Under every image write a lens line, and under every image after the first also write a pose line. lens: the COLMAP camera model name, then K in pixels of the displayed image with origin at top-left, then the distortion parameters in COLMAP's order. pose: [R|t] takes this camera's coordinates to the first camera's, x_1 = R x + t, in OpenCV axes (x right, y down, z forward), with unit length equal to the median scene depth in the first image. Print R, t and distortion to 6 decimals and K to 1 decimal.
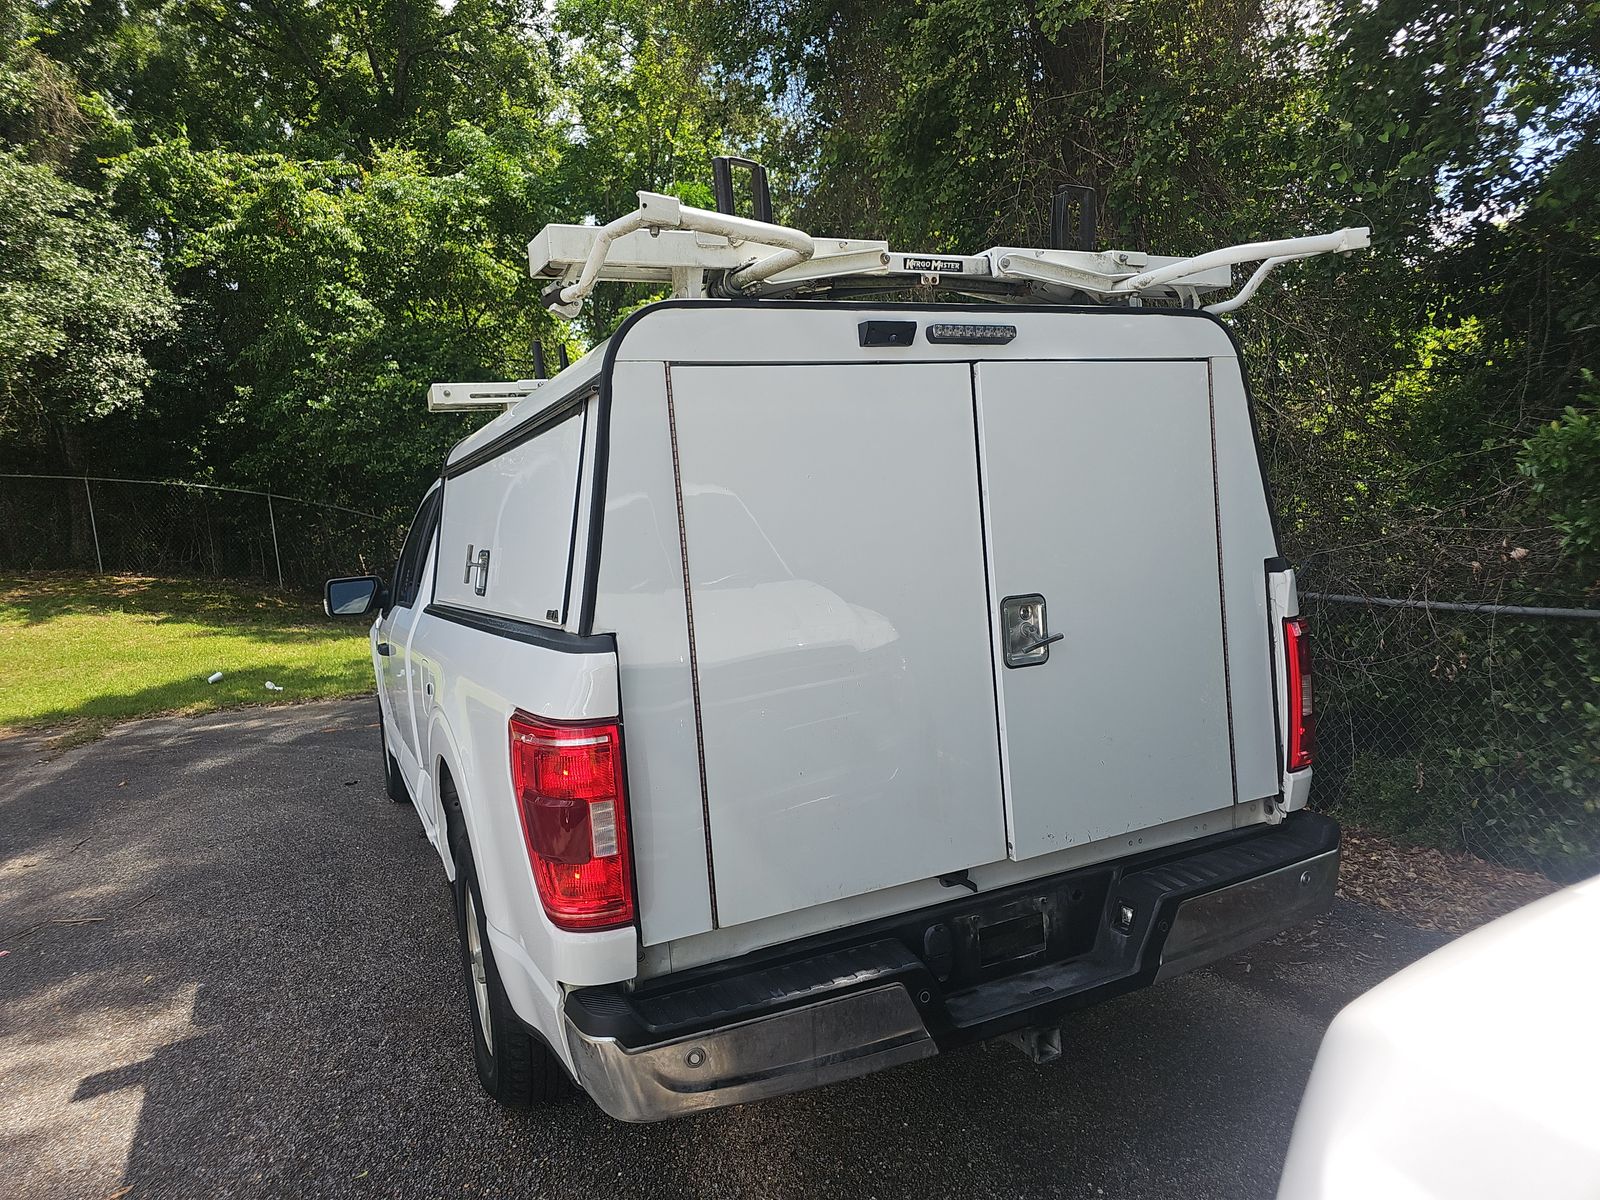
lens RADIAL K [[1088.8, 0, 896.9], [0, 1088.8, 605.2], [0, 0, 1]] dist [0.025739, -0.026086]
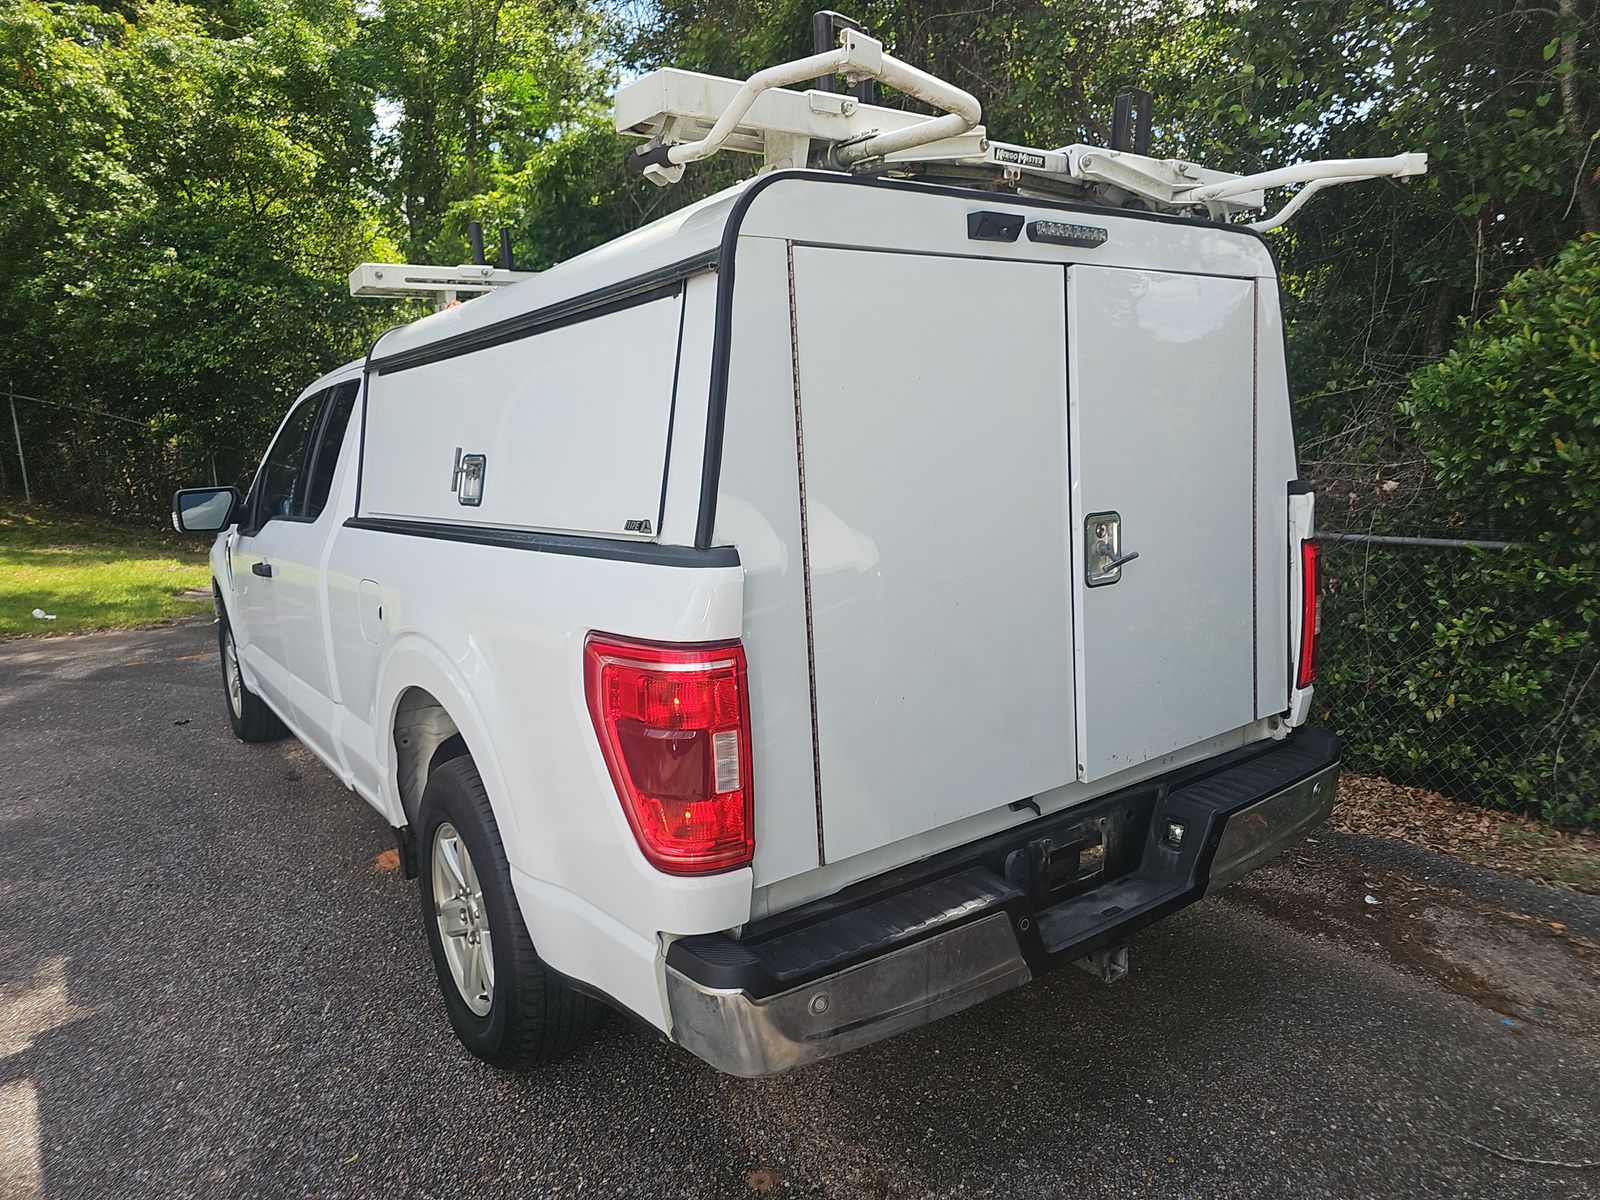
lens RADIAL K [[1056.2, 0, 810.0], [0, 1056.2, 592.6], [0, 0, 1]] dist [0.026203, -0.025719]
pose [[0.980851, 0.000492, 0.194758, -0.288864], [-0.010418, 0.998698, 0.049942, 0.016400], [-0.194480, -0.051015, 0.979579, 0.109428]]
